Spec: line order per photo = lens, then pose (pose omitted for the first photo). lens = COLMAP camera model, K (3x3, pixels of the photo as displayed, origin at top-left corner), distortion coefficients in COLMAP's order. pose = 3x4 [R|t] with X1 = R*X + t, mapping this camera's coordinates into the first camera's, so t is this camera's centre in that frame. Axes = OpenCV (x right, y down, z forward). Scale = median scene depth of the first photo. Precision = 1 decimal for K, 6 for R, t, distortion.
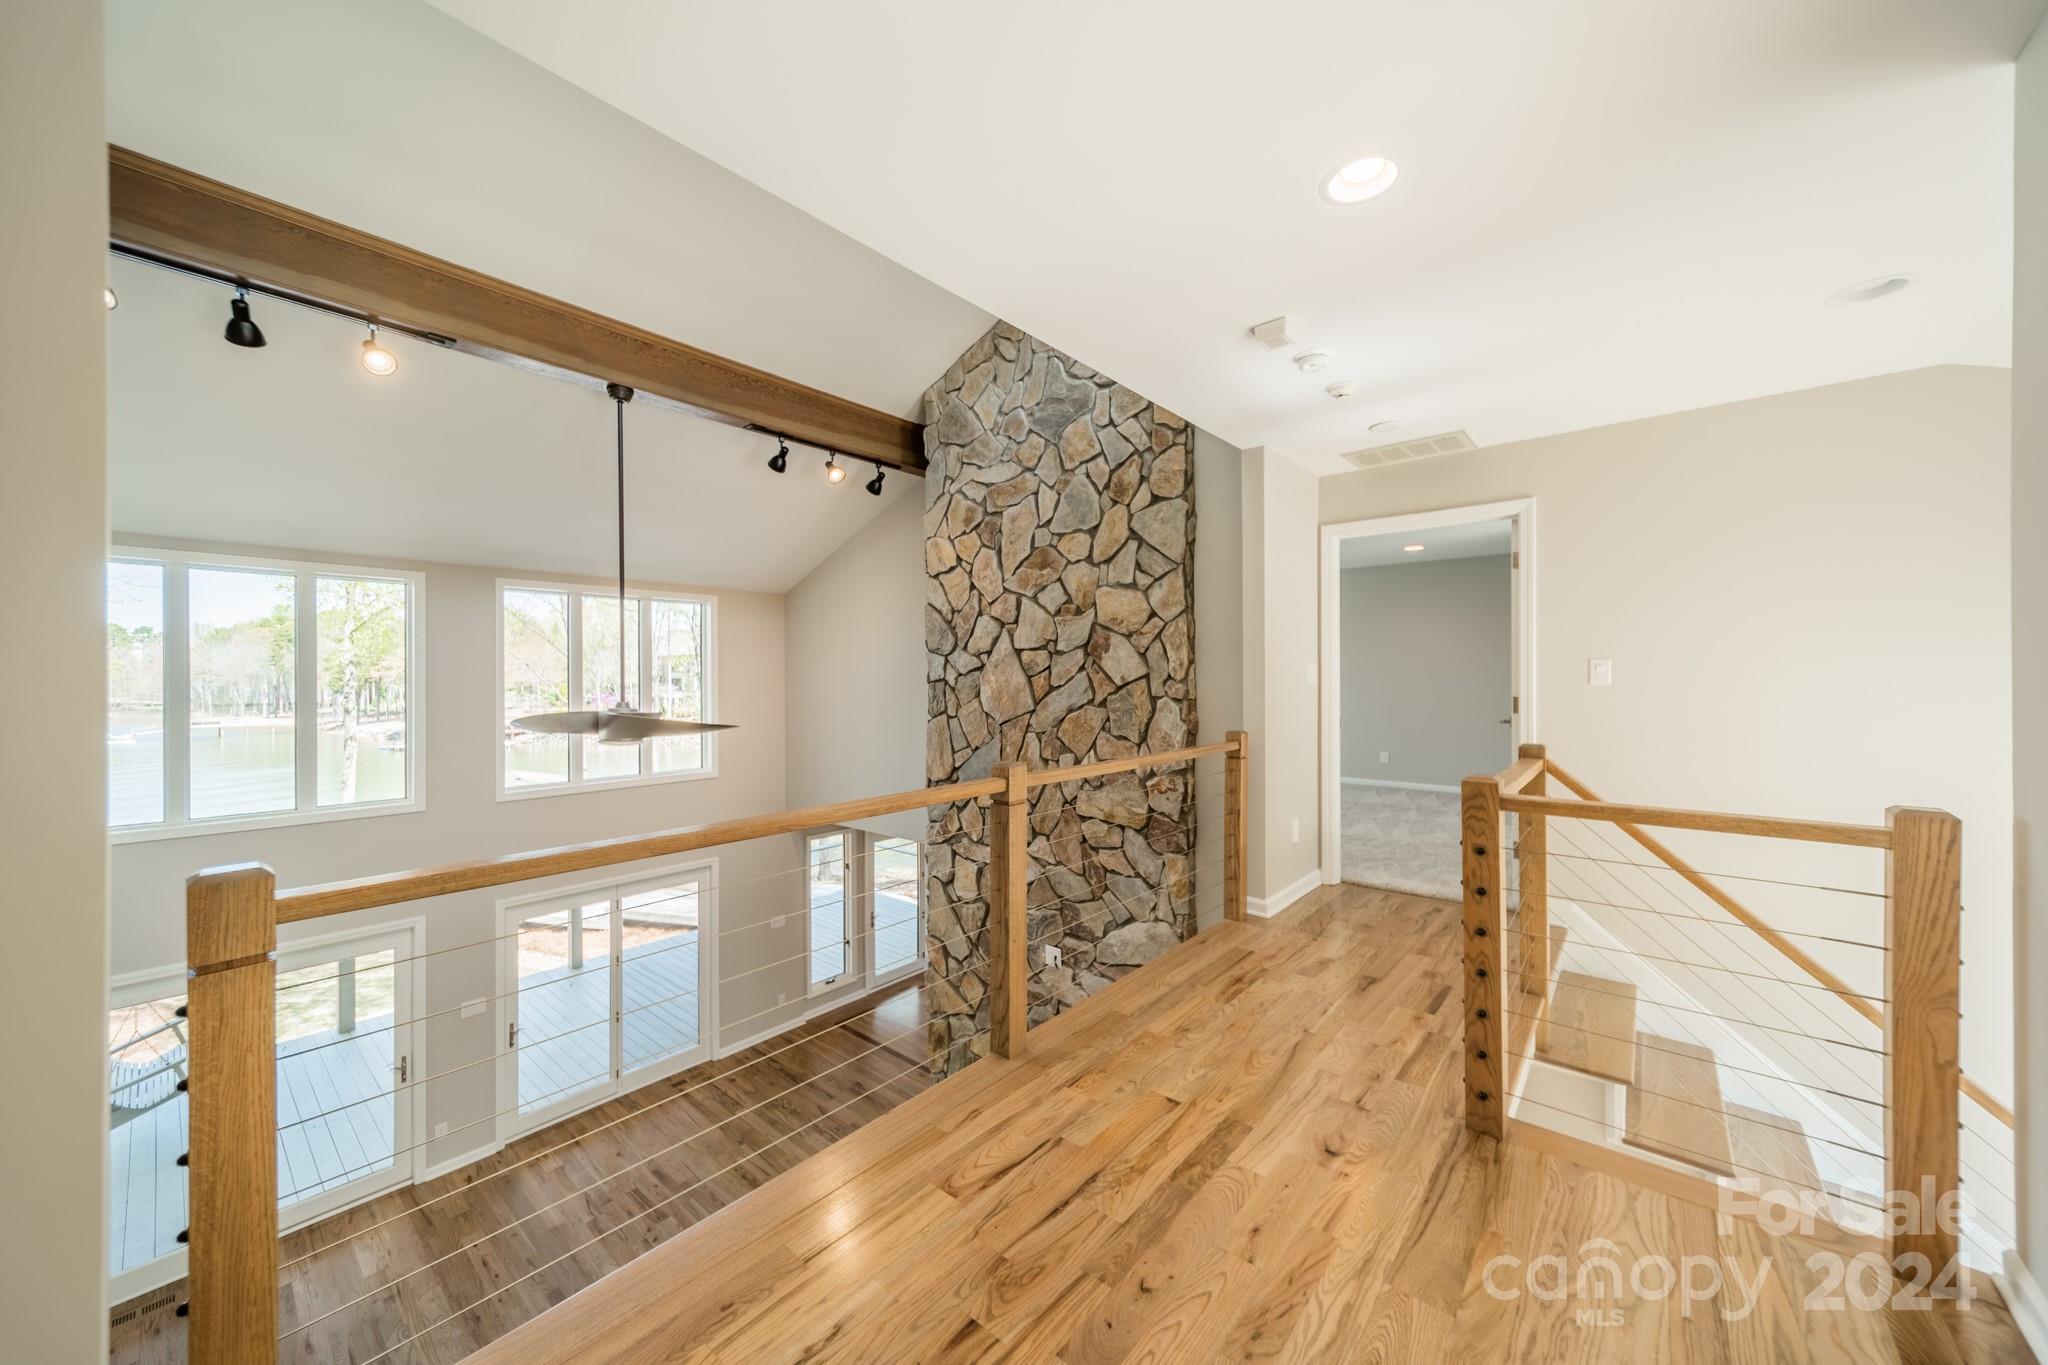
lens RADIAL K [[726.1, 0, 1020.0], [0, 726.1, 676.7], [0, 0, 1]] dist [0.011072, 0.000059]
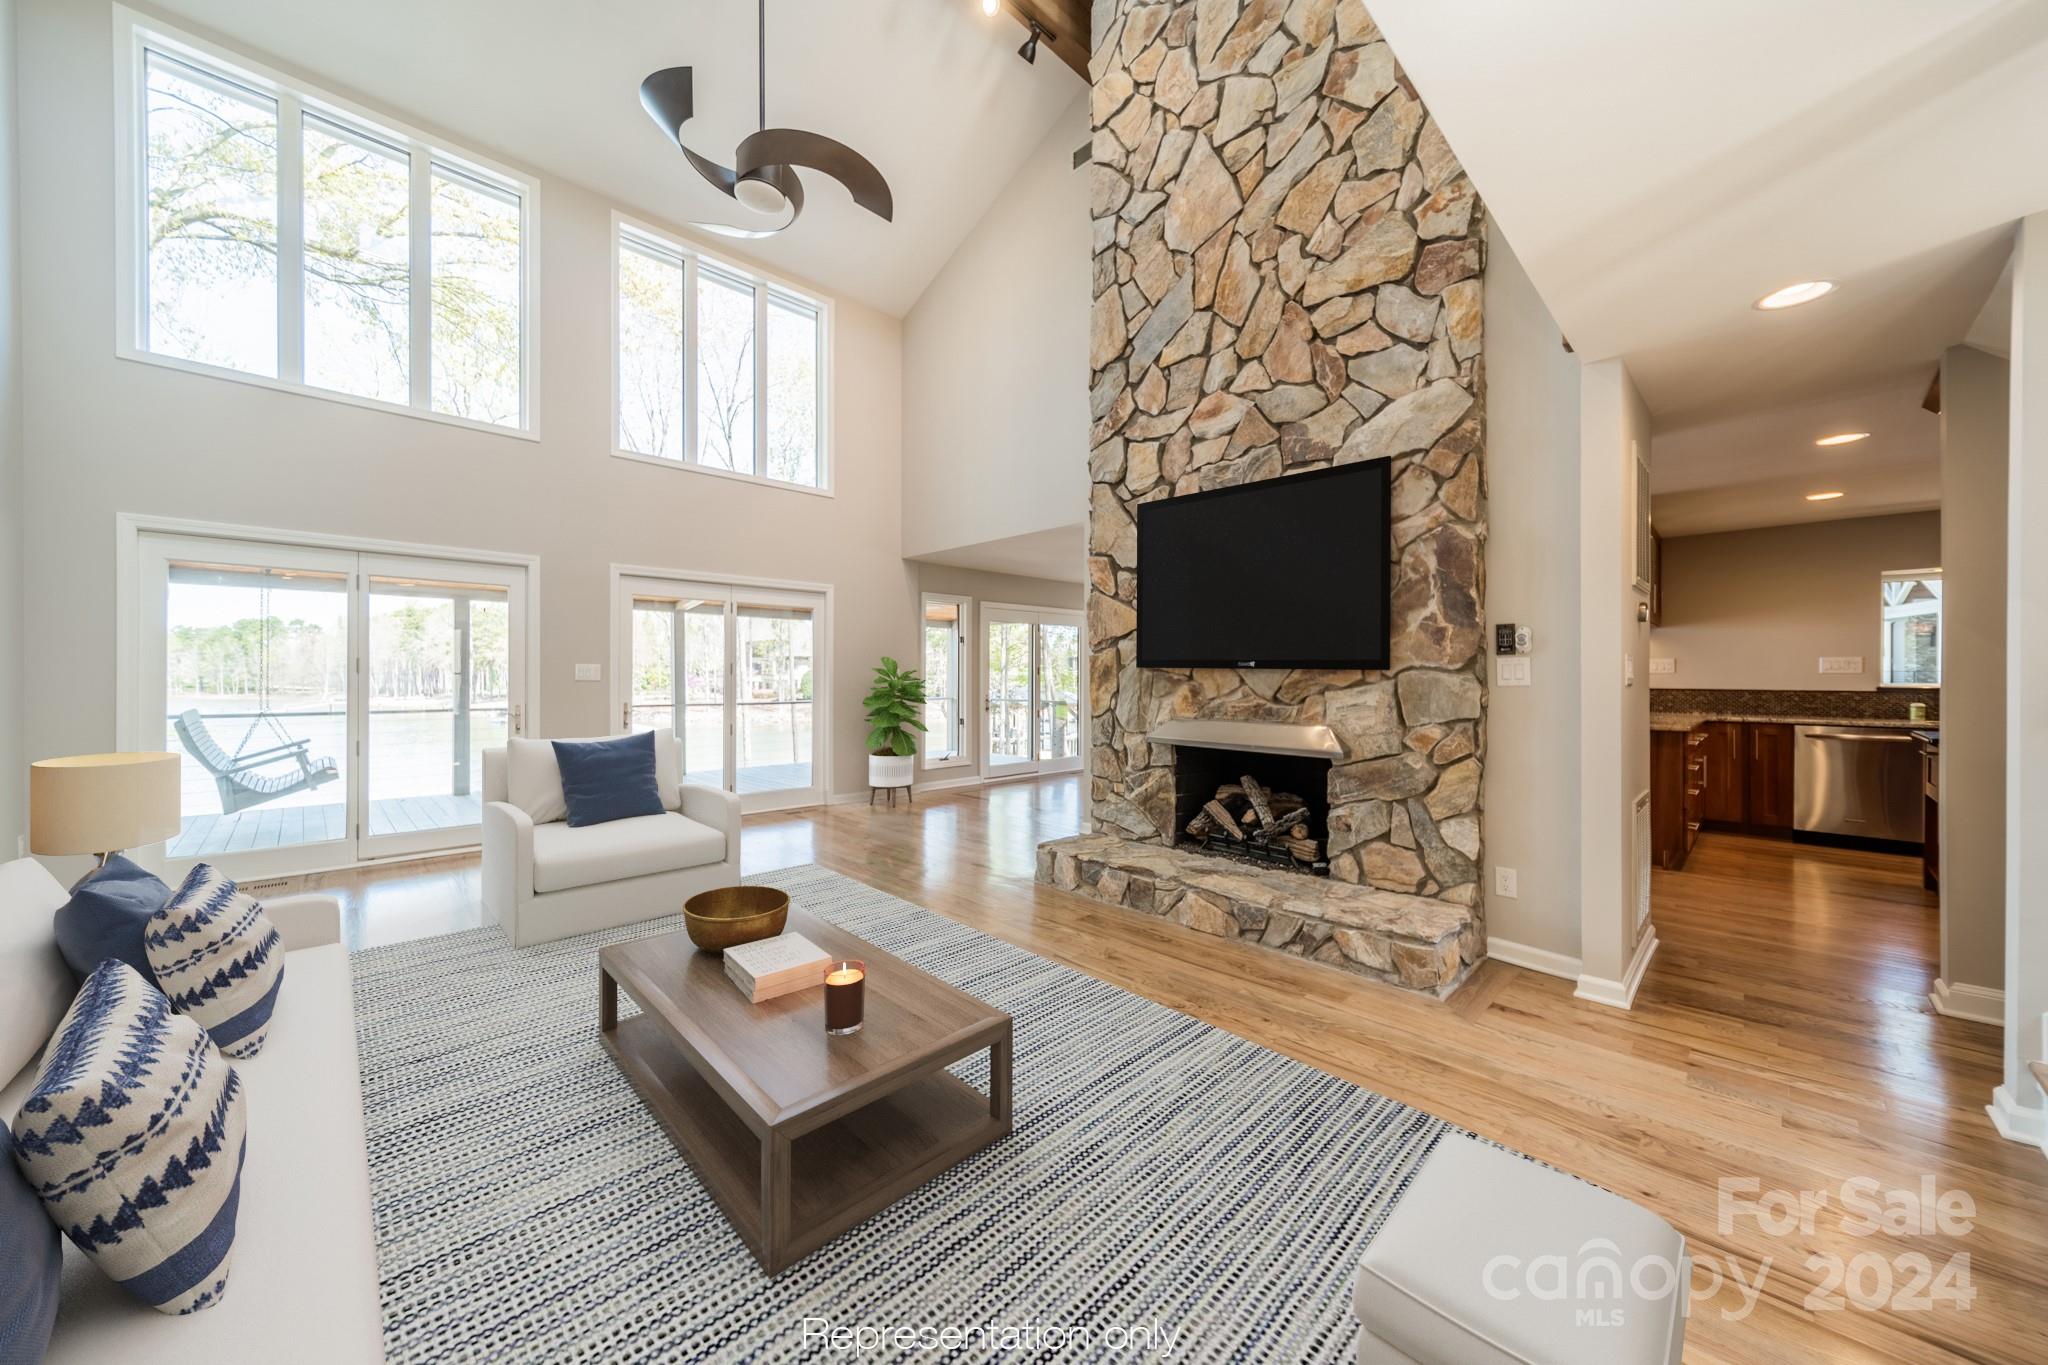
lens RADIAL K [[727.2, 0, 1020.9], [0, 727.2, 678.9], [0, 0, 1]] dist [0.006142, -0.000078]
pose [[0.995791, 0.007265, -0.091368, -0.142214], [-0.007185, 0.999973, 0.001205, 0.548772], [0.091374, -0.000543, 0.995816, 0.162147]]
